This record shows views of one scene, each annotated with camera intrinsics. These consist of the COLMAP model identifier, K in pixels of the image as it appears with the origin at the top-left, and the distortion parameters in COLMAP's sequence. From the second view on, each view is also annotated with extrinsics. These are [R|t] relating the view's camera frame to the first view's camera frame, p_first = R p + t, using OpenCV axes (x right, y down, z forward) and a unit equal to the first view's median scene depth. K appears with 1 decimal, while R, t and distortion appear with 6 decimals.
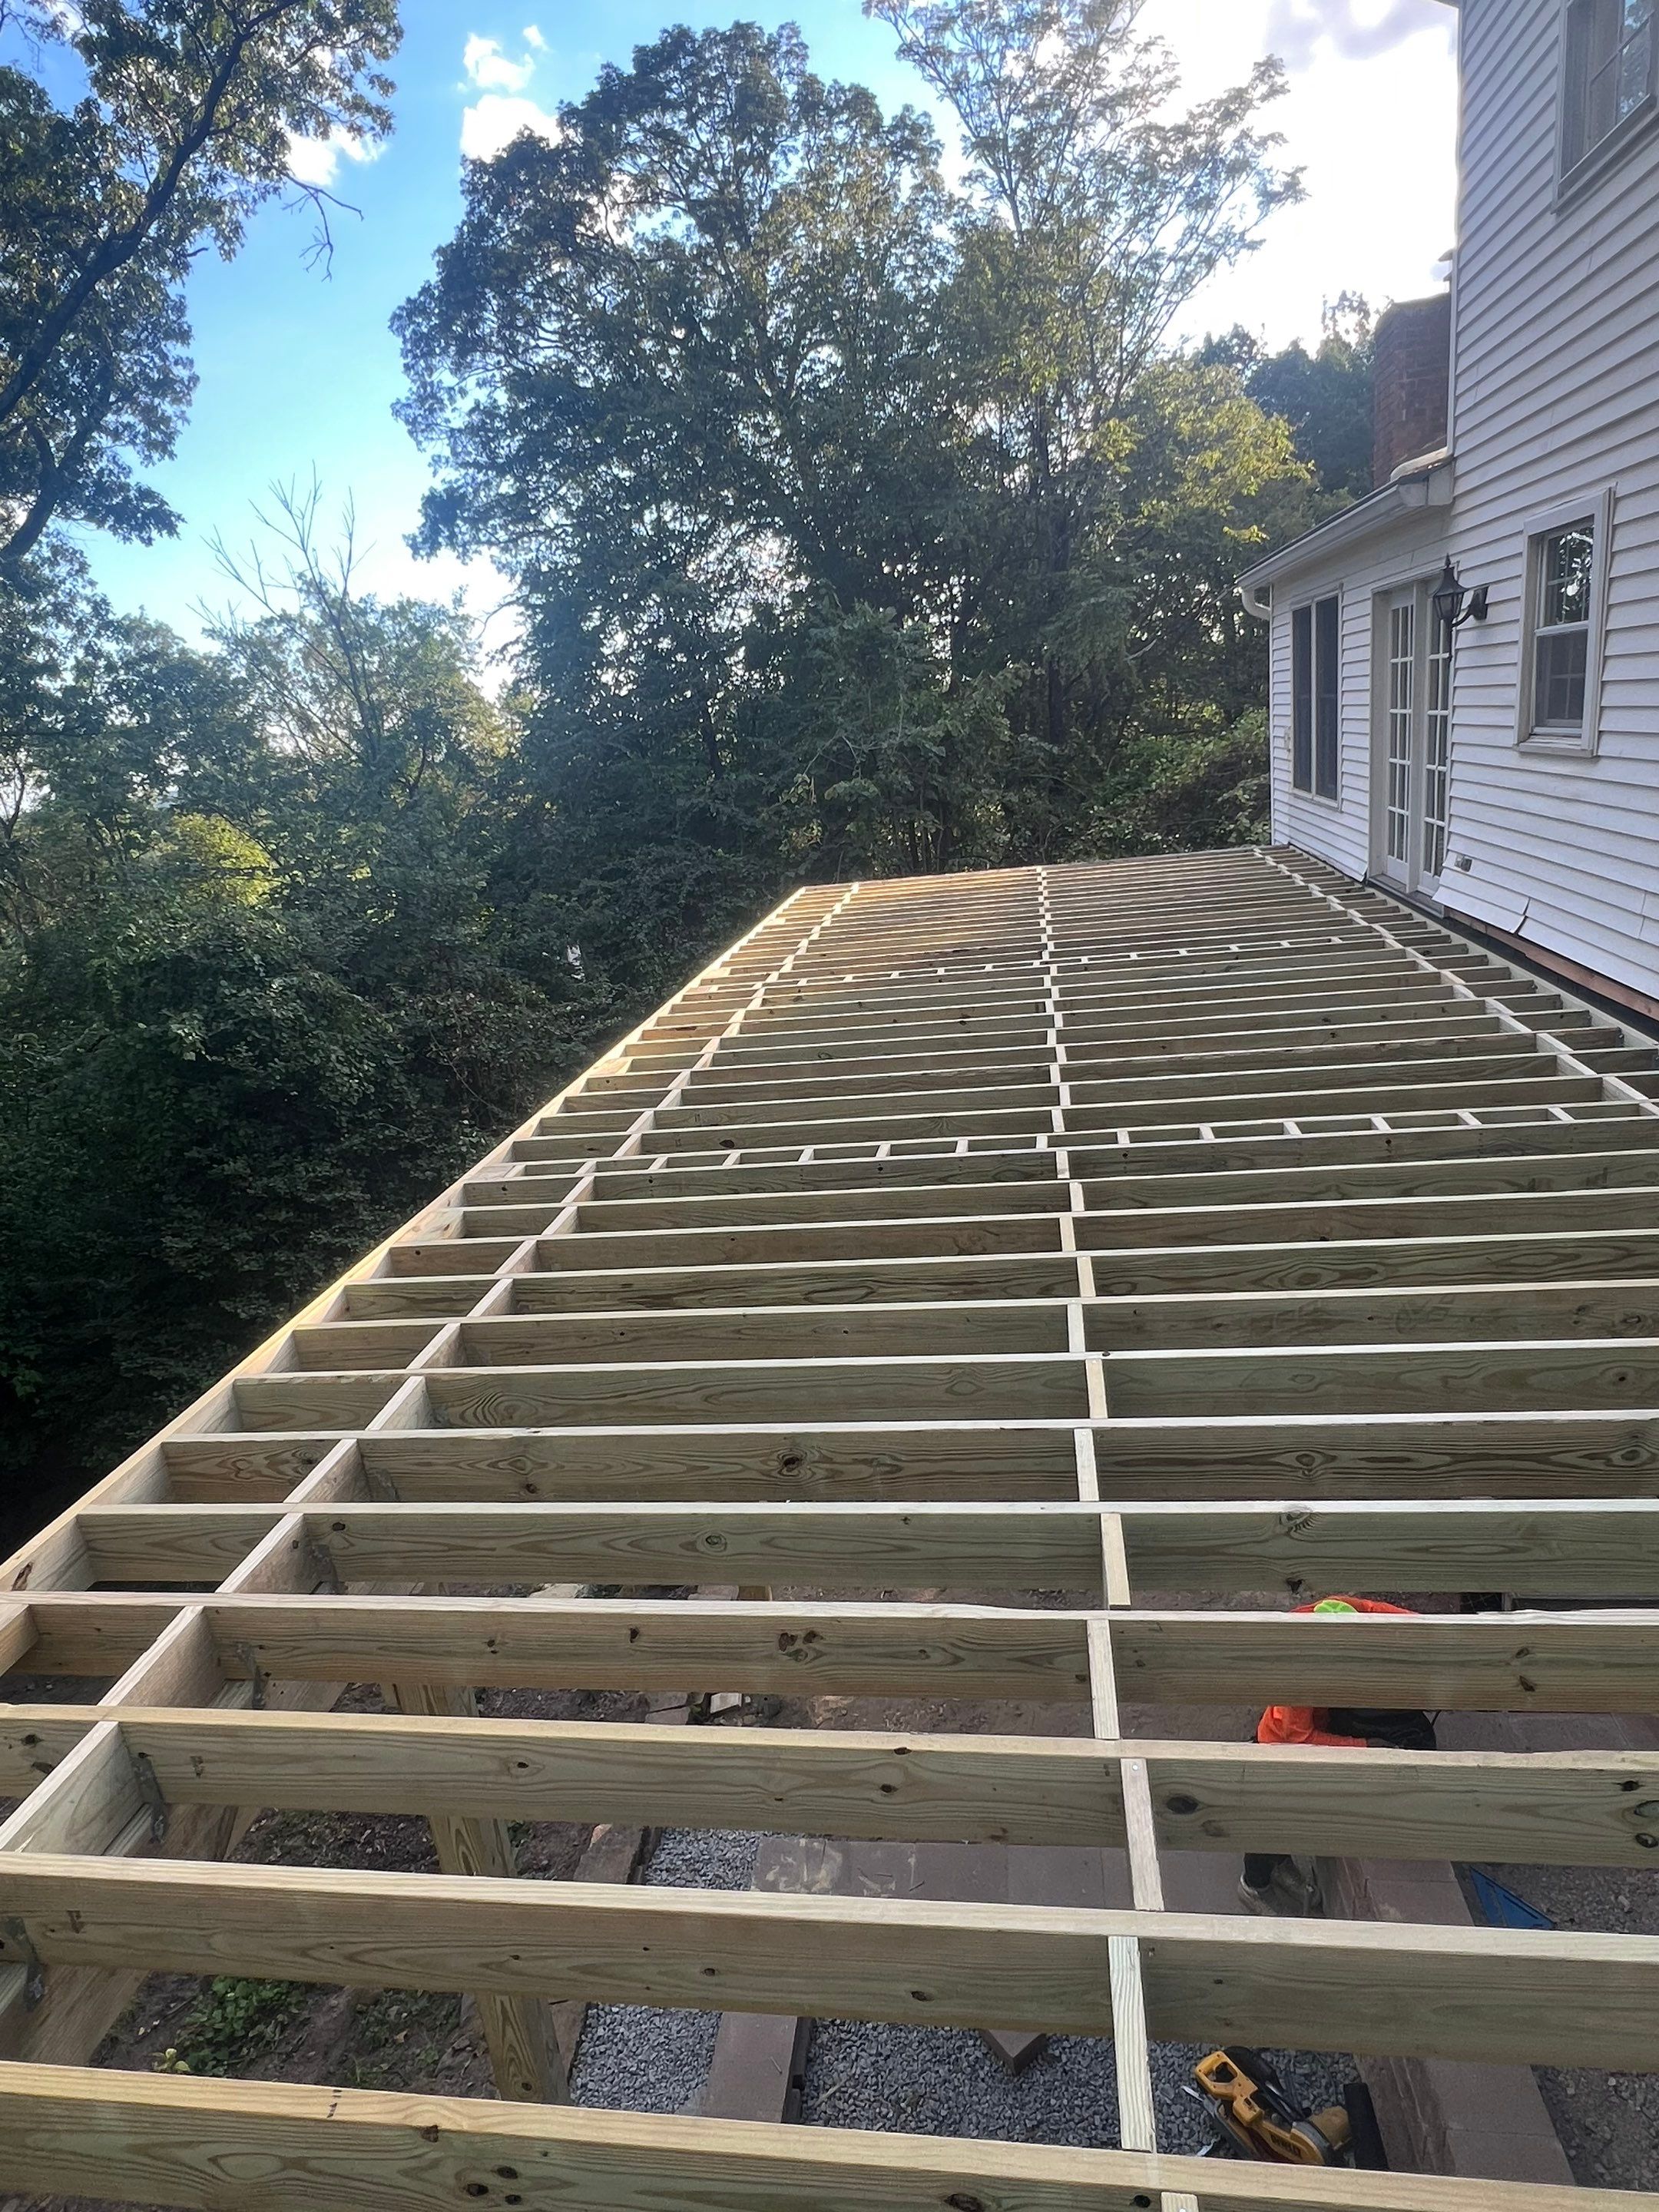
lens RADIAL K [[1254.3, 0, 838.3], [0, 1254.3, 1098.8], [0, 0, 1]] dist [-0.000309, 0.000442]
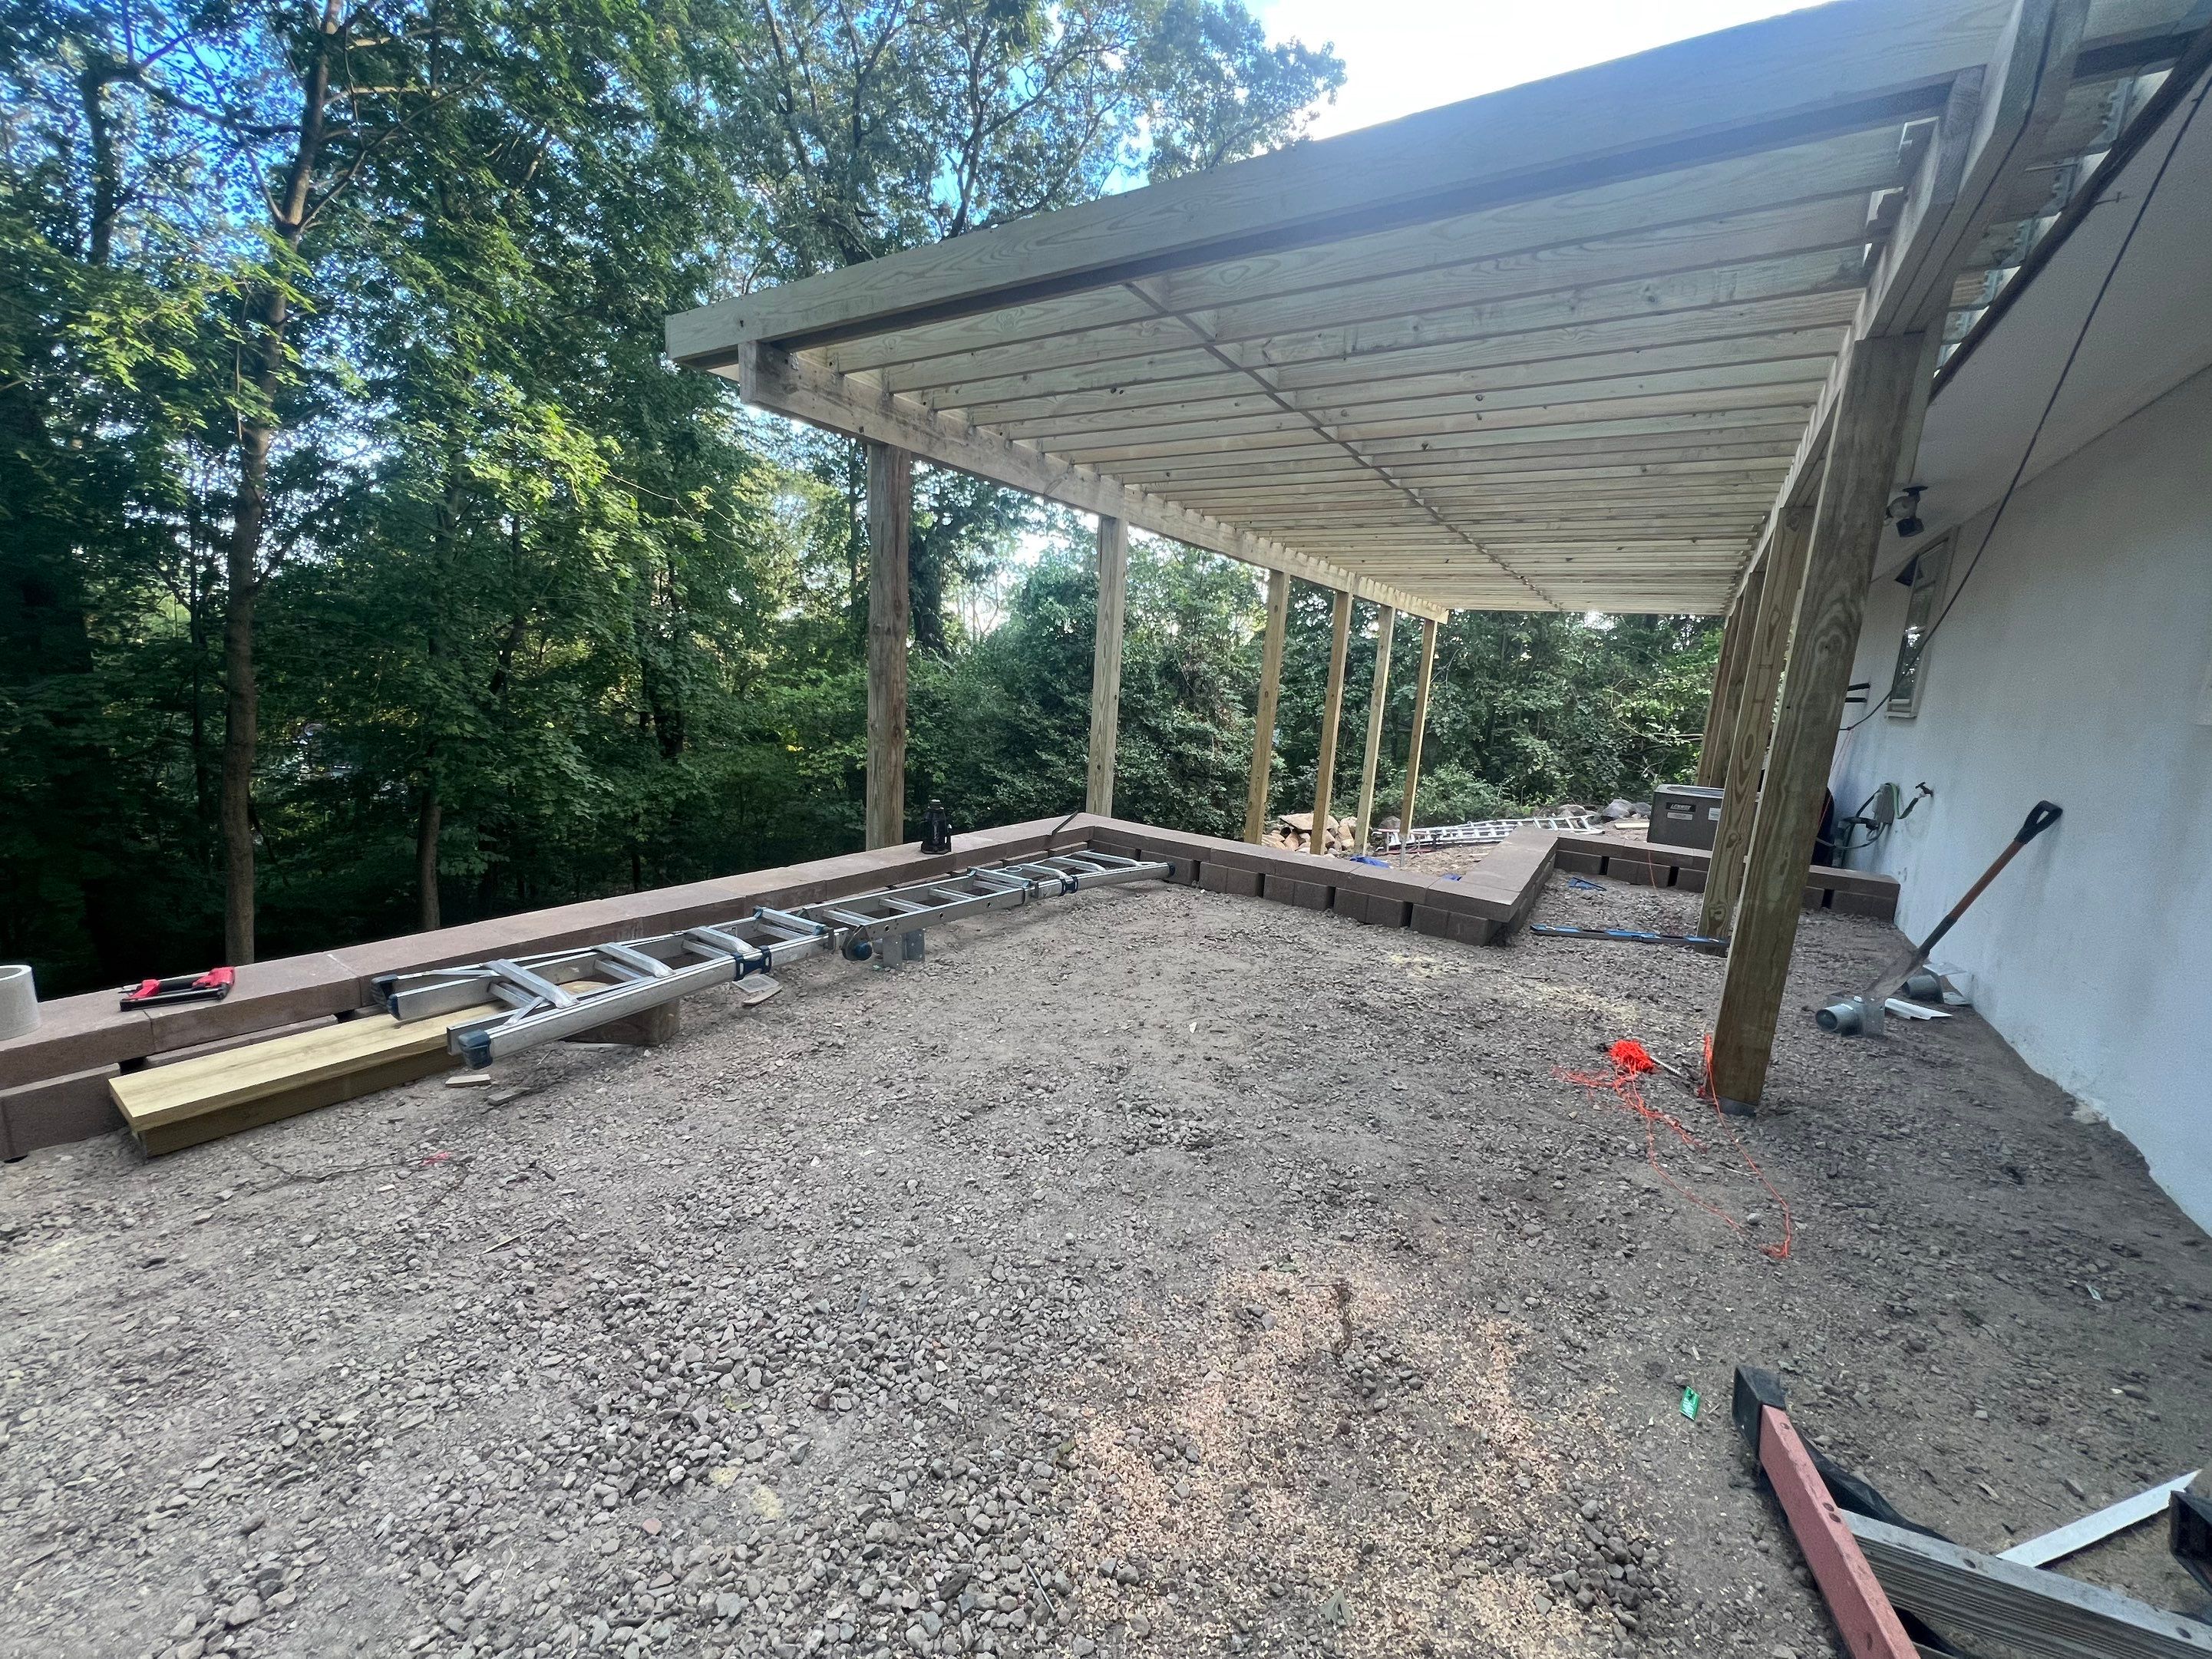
lens RADIAL K [[883.9, 0, 1100.3], [0, 883.9, 824.3], [0, 0, 1]] dist [-0.001497, -0.000100]
pose [[0.891135, 0.238217, -0.386176, 0.079471], [-0.276457, 0.959934, -0.045801, 0.171530], [0.359793, 0.147576, 0.921288, -0.105667]]
